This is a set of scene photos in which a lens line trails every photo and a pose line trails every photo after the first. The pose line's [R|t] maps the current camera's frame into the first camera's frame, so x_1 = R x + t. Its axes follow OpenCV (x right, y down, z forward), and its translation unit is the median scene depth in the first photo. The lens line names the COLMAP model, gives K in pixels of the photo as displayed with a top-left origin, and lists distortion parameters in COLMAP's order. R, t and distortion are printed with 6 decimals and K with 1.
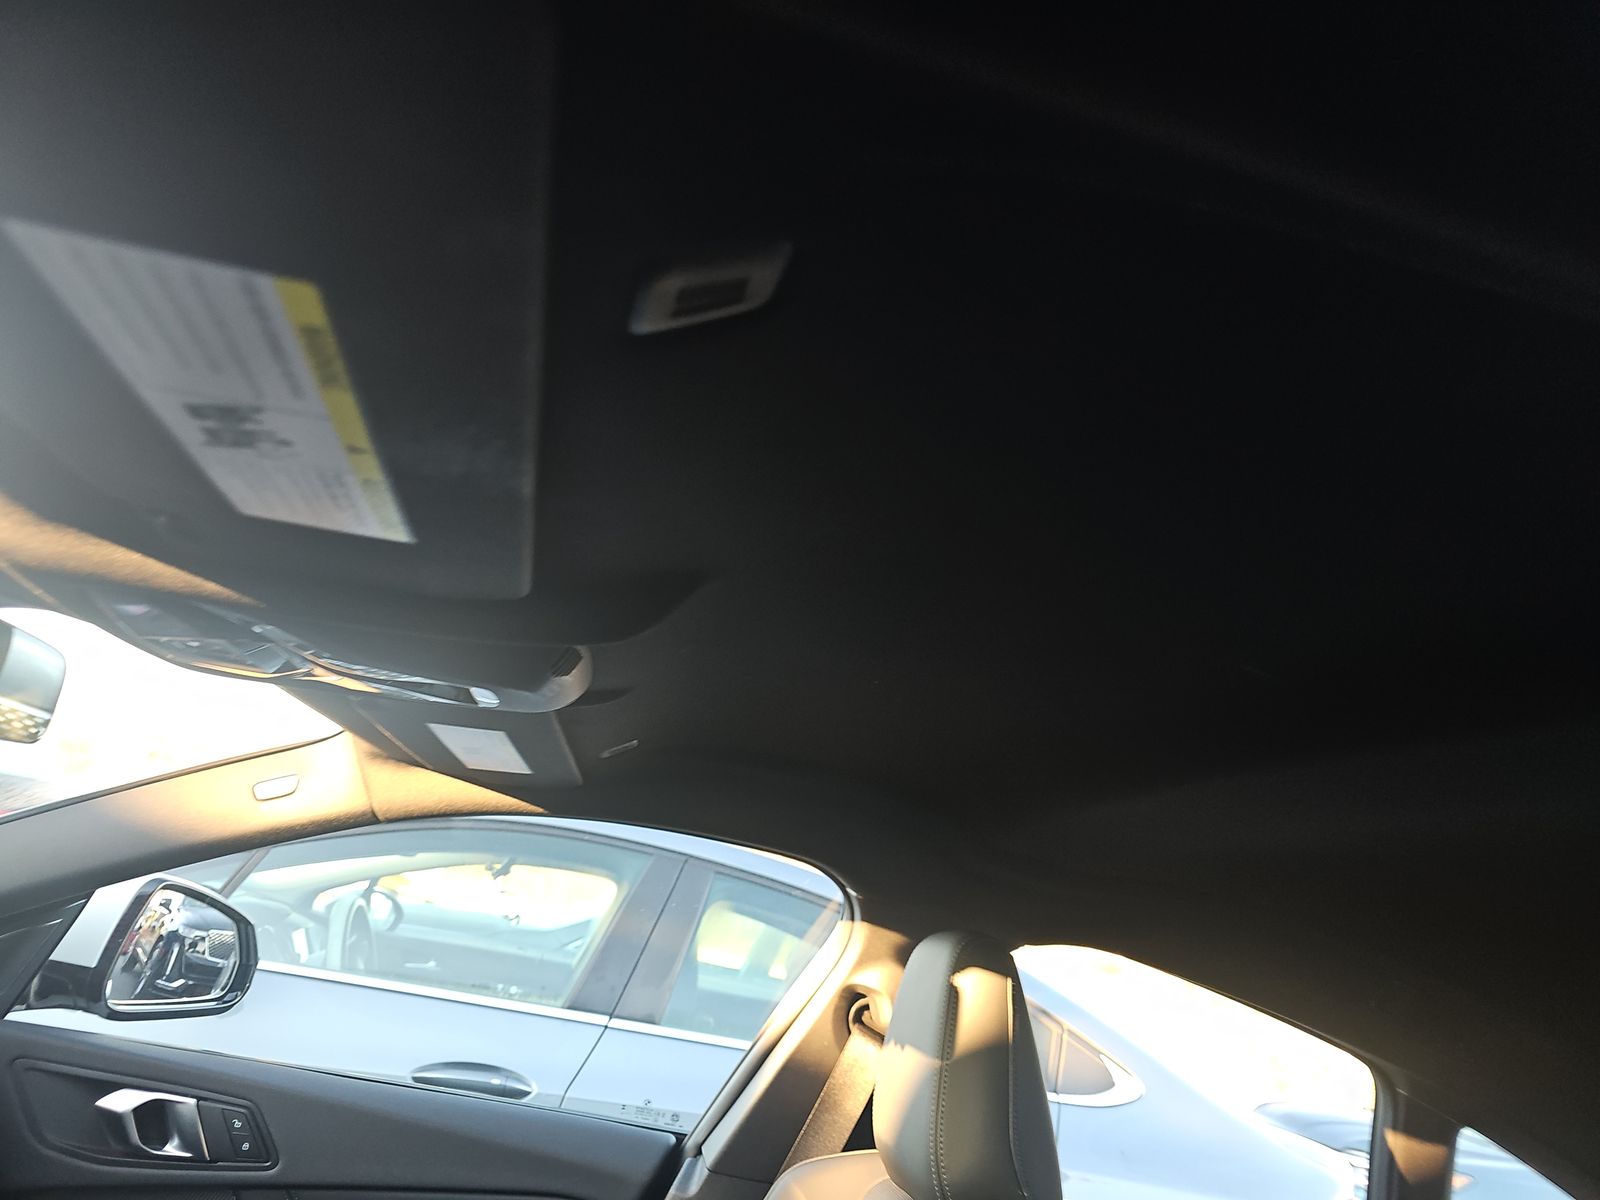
lens RADIAL K [[1036.3, 0, 804.0], [0, 1036.3, 602.9], [0, 0, 1]] dist [0.007967, 0.012032]
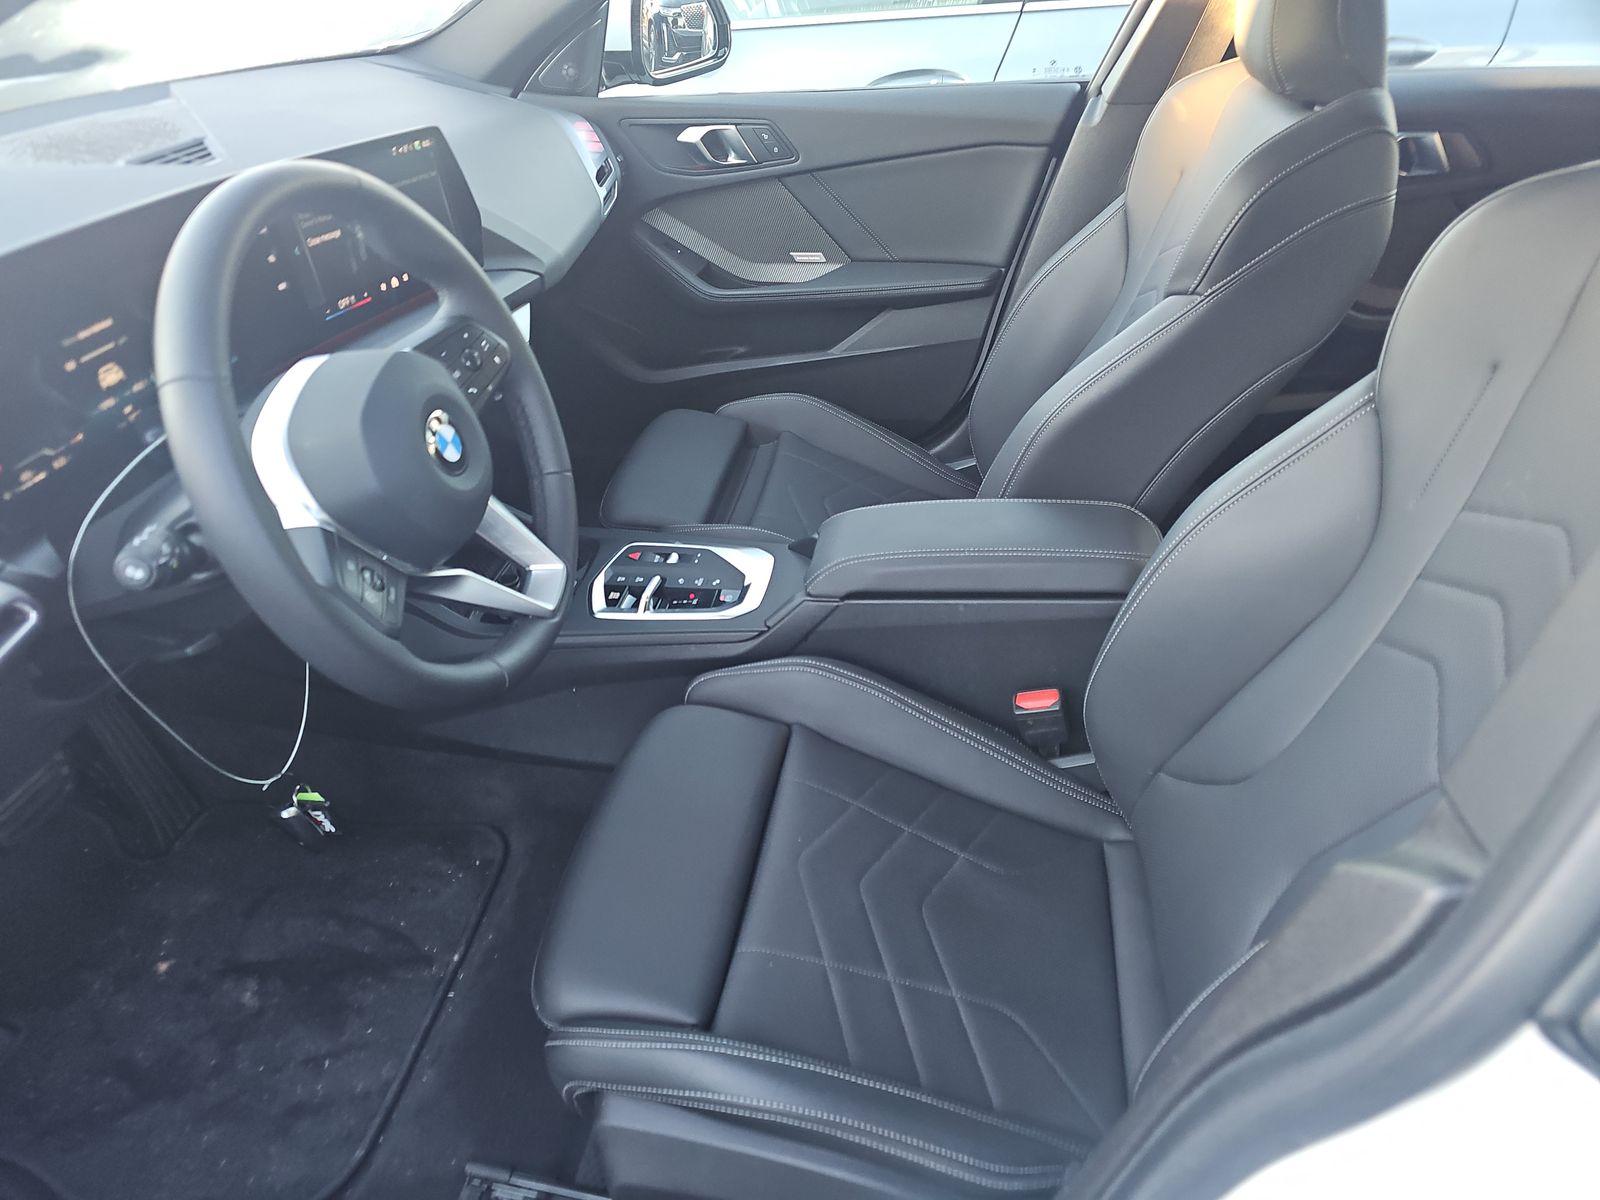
lens RADIAL K [[1036.3, 0, 755.4], [0, 1036.3, 591.8], [0, 0, 1]] dist [0.007967, 0.012032]
pose [[0.896145, 0.010558, -0.443636, 0.086391], [0.336550, 0.635431, 0.694954, -0.100570], [0.289237, -0.772086, 0.565885, -0.290059]]
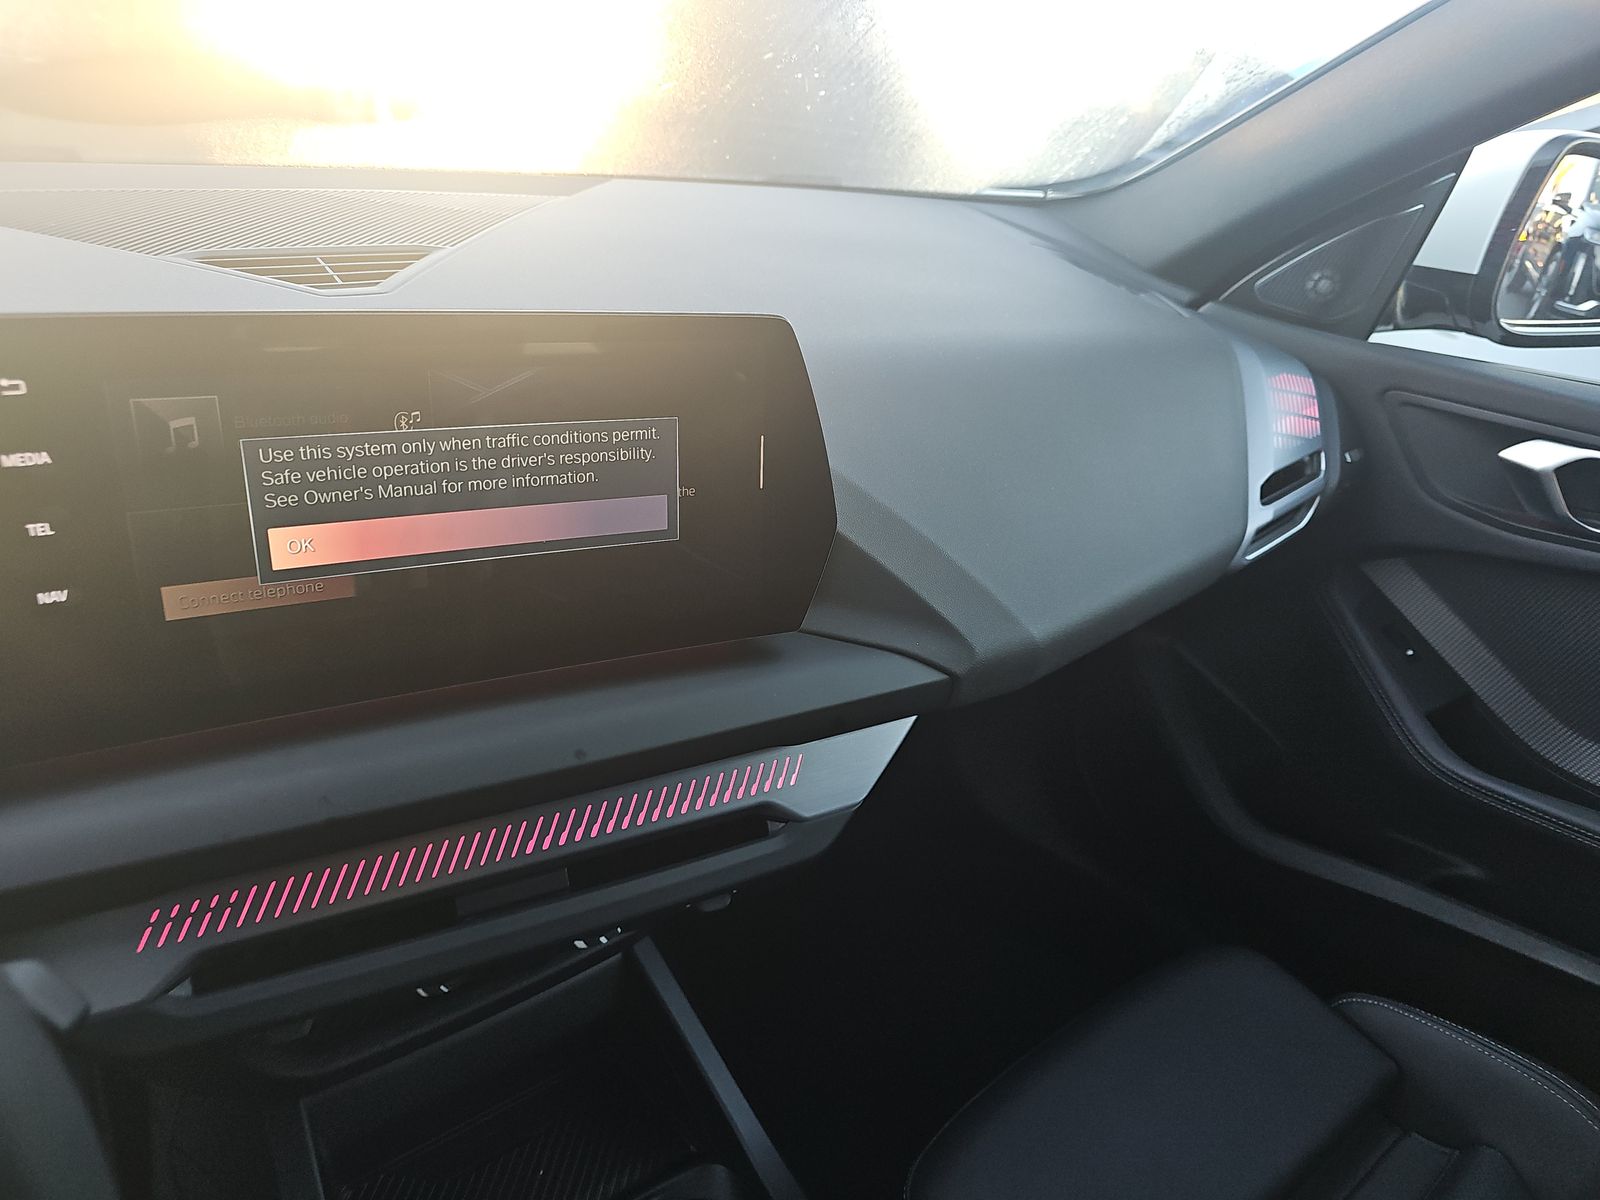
lens RADIAL K [[1036.3, 0, 794.4], [0, 1036.3, 600.7], [0, 0, 1]] dist [0.007967, 0.012032]
pose [[0.434562, 0.212593, -0.875192, -0.223747], [0.319700, 0.872049, 0.370571, 0.137473], [0.841990, -0.440835, 0.310993, 0.307343]]
